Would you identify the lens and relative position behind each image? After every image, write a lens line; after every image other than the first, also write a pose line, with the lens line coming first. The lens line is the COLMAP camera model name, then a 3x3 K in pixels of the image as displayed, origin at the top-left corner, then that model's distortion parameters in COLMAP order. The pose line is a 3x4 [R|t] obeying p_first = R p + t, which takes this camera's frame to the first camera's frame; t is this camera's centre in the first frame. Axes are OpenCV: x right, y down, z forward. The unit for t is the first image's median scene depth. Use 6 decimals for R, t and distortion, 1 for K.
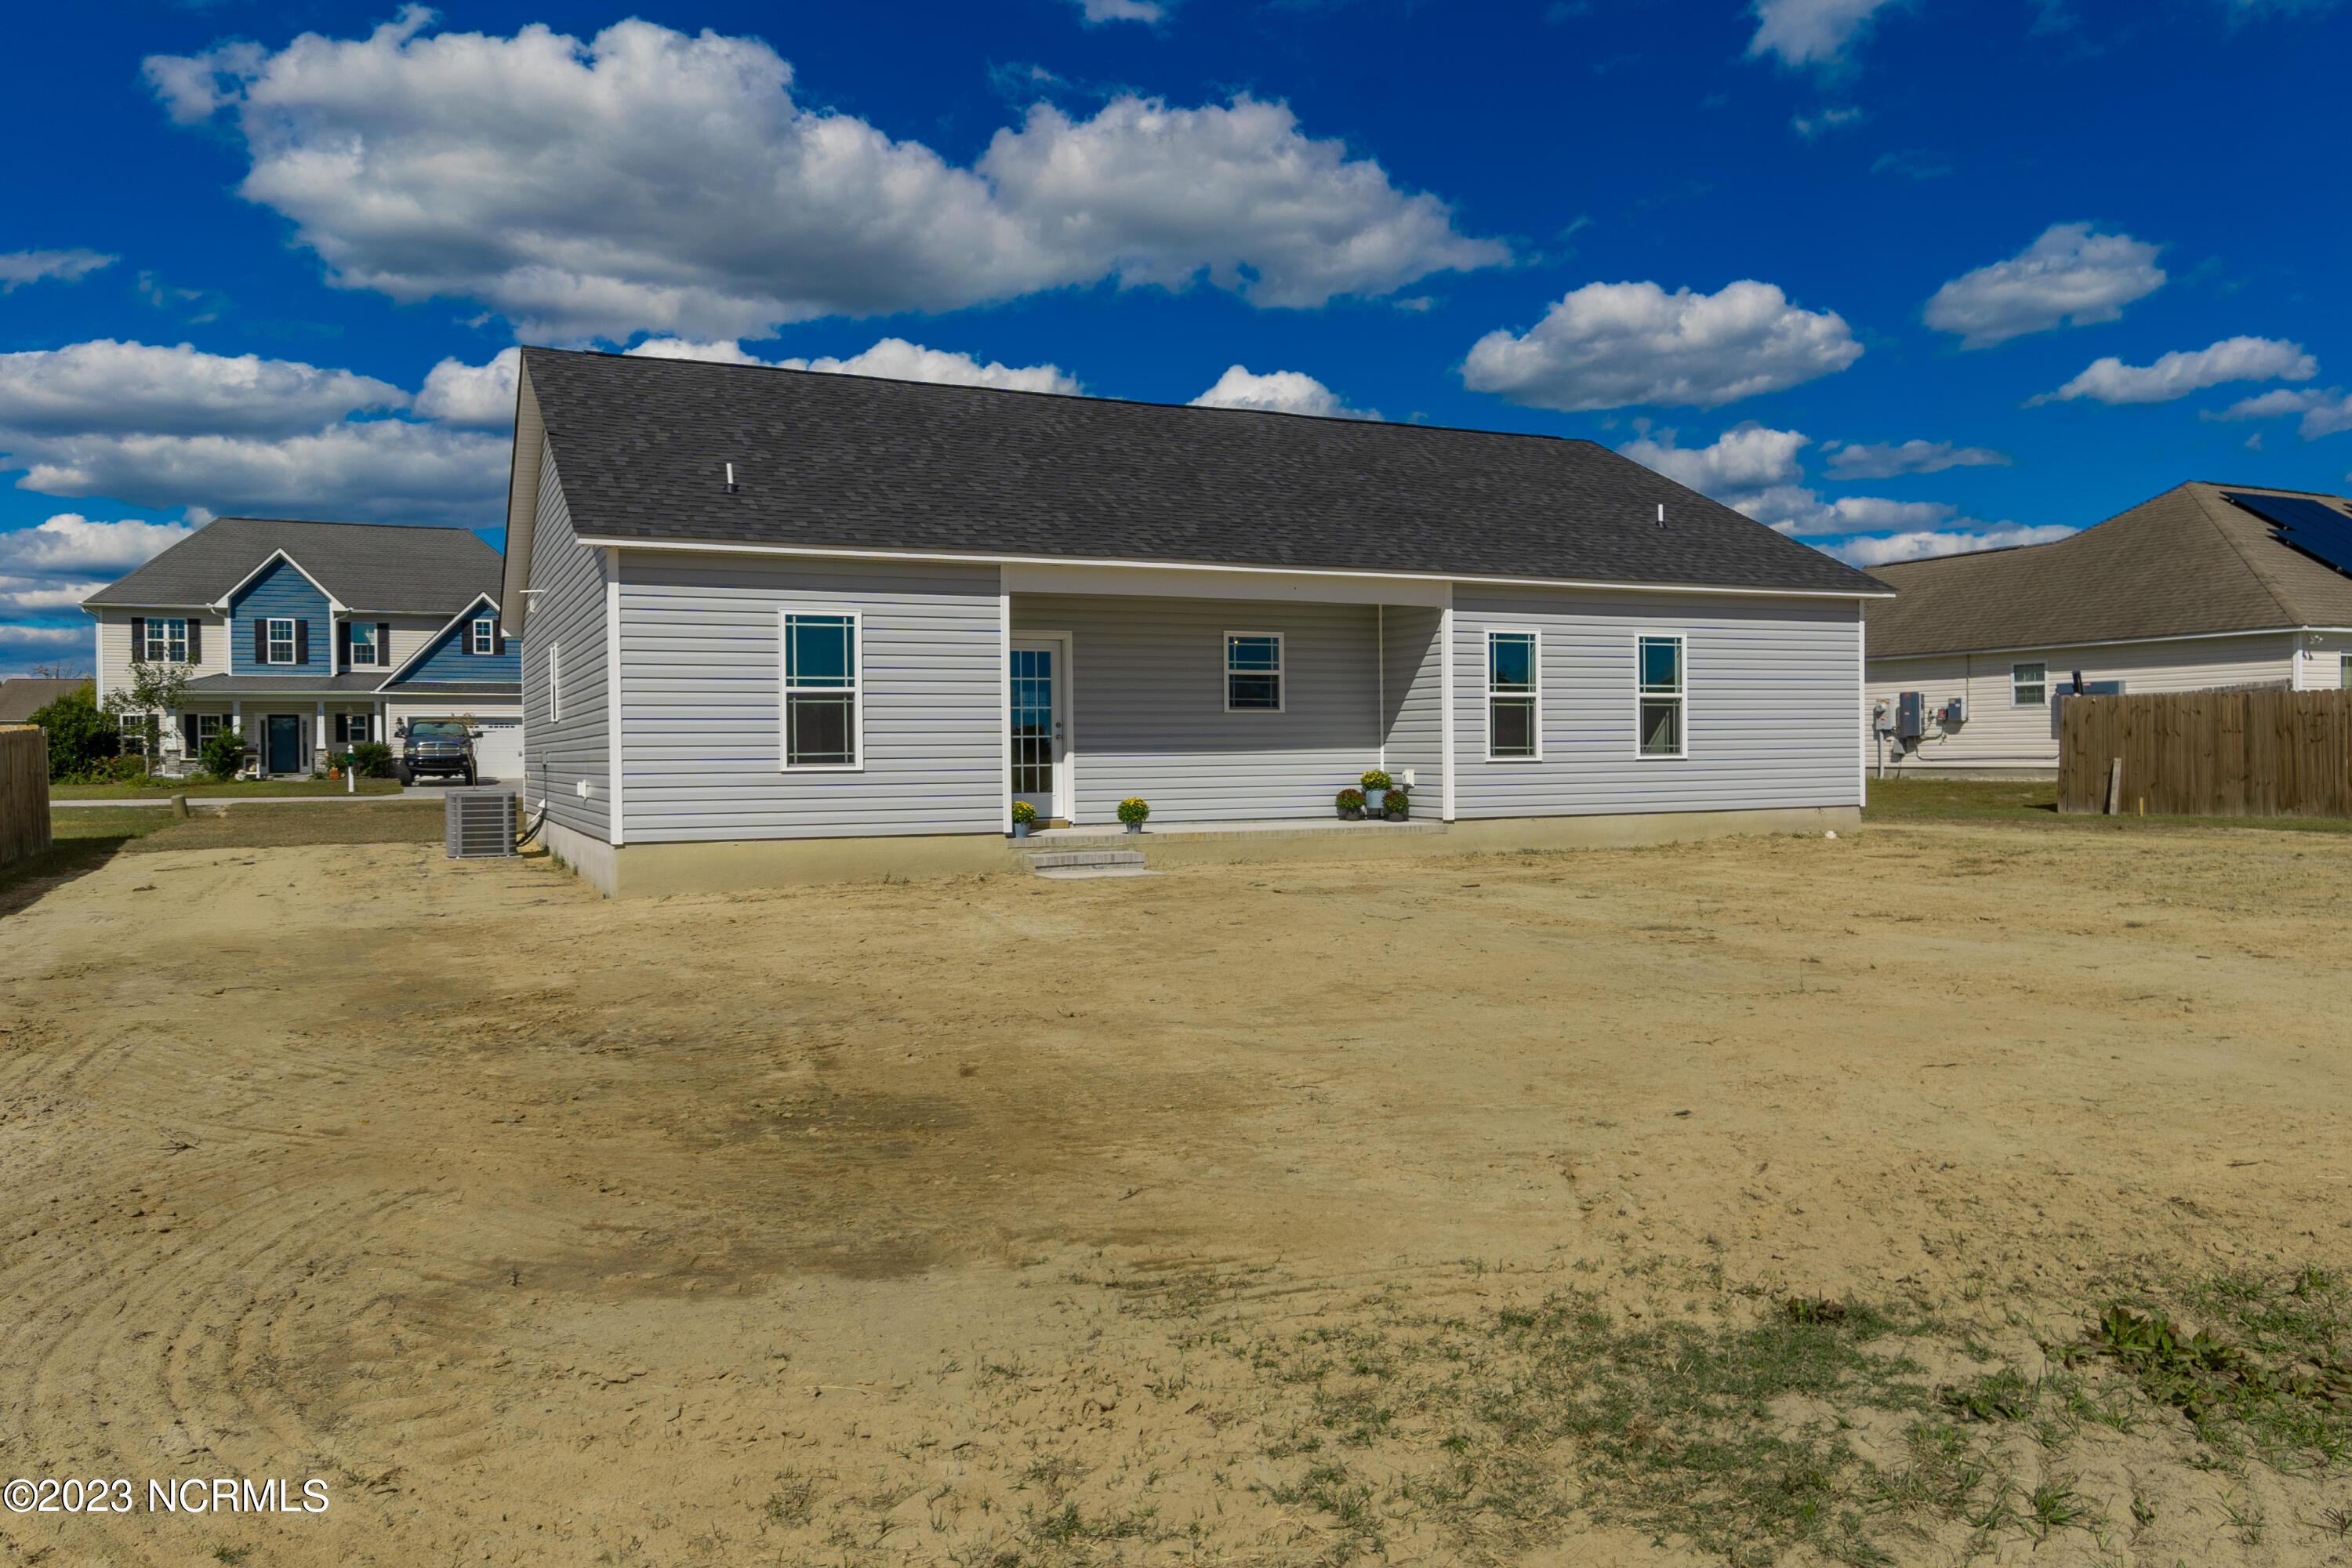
lens RADIAL K [[1650.8, 0, 1157.8], [0, 1650.8, 781.5], [0, 0, 1]] dist [0.002597, 0.016075]
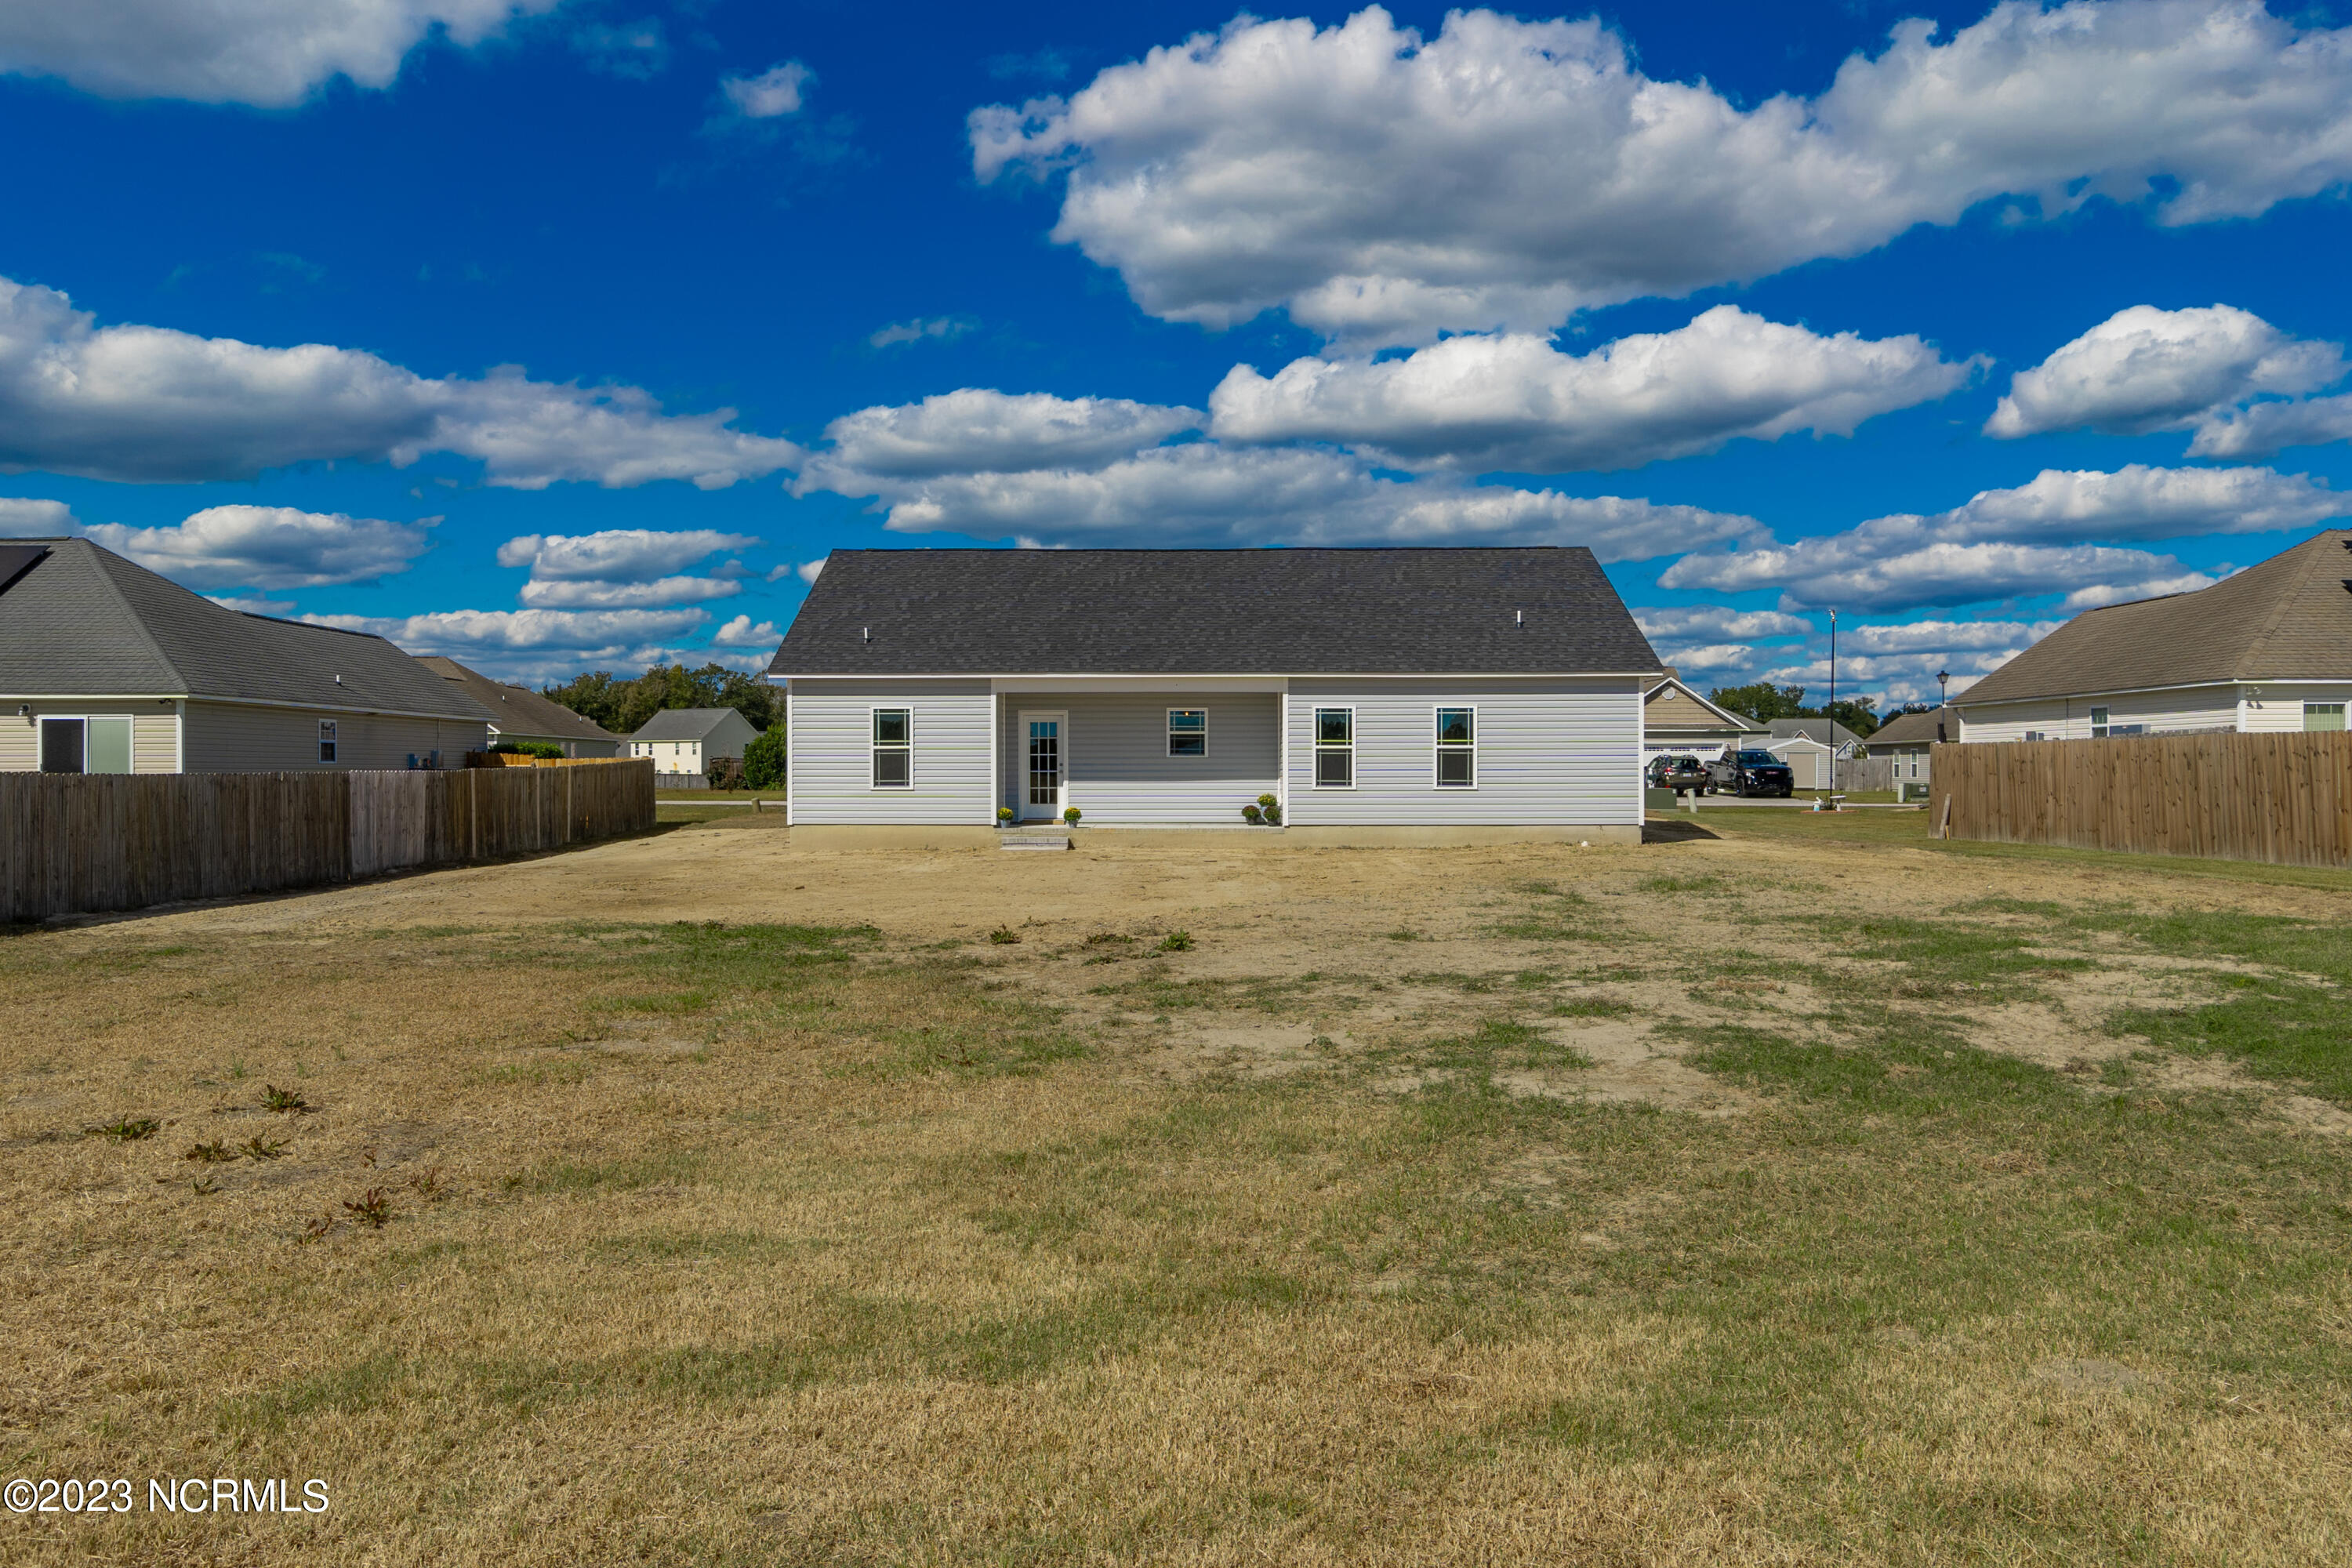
lens RADIAL K [[1774.2, 0, 1168.3], [0, 1774.2, 796.6], [0, 0, 1]] dist [0.013271, -0.013525]
pose [[0.901172, 0.015111, -0.433197, 0.748729], [-0.015678, 0.999875, 0.002262, -0.006239], [0.433177, 0.004753, 0.901296, -0.549597]]
